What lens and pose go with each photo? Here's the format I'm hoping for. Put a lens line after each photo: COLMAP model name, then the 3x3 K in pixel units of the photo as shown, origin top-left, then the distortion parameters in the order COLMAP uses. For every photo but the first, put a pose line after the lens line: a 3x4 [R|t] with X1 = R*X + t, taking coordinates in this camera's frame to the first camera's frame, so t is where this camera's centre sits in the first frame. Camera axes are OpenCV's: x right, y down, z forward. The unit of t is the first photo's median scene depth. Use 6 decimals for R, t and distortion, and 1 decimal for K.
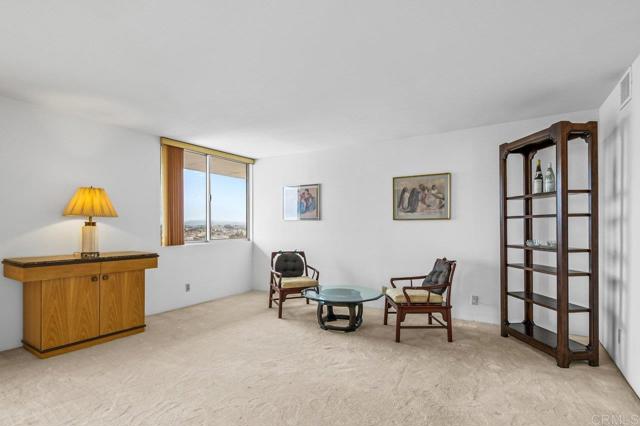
lens RADIAL K [[321.0, 0, 317.8], [0, 321.0, 227.2], [0, 0, 1]] dist [0.000101, 0.000221]
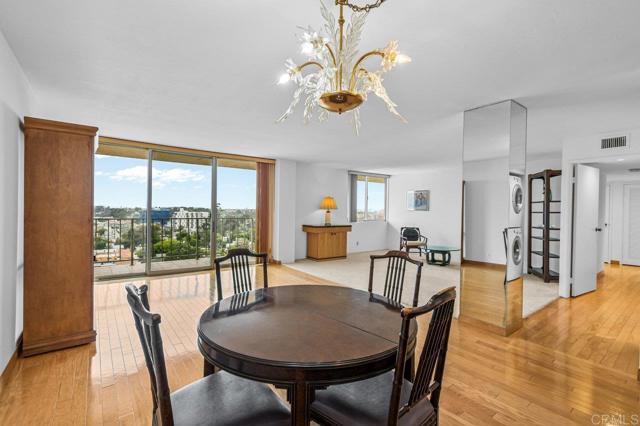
lens RADIAL K [[289.7, 0, 322.8], [0, 289.7, 211.6], [0, 0, 1]] dist [0.004096, -0.000254]
pose [[0.942238, 0.018231, -0.334447, -0.009285], [-0.017930, 0.999831, 0.003989, -0.017924], [0.334463, 0.002238, 0.942406, -0.999227]]
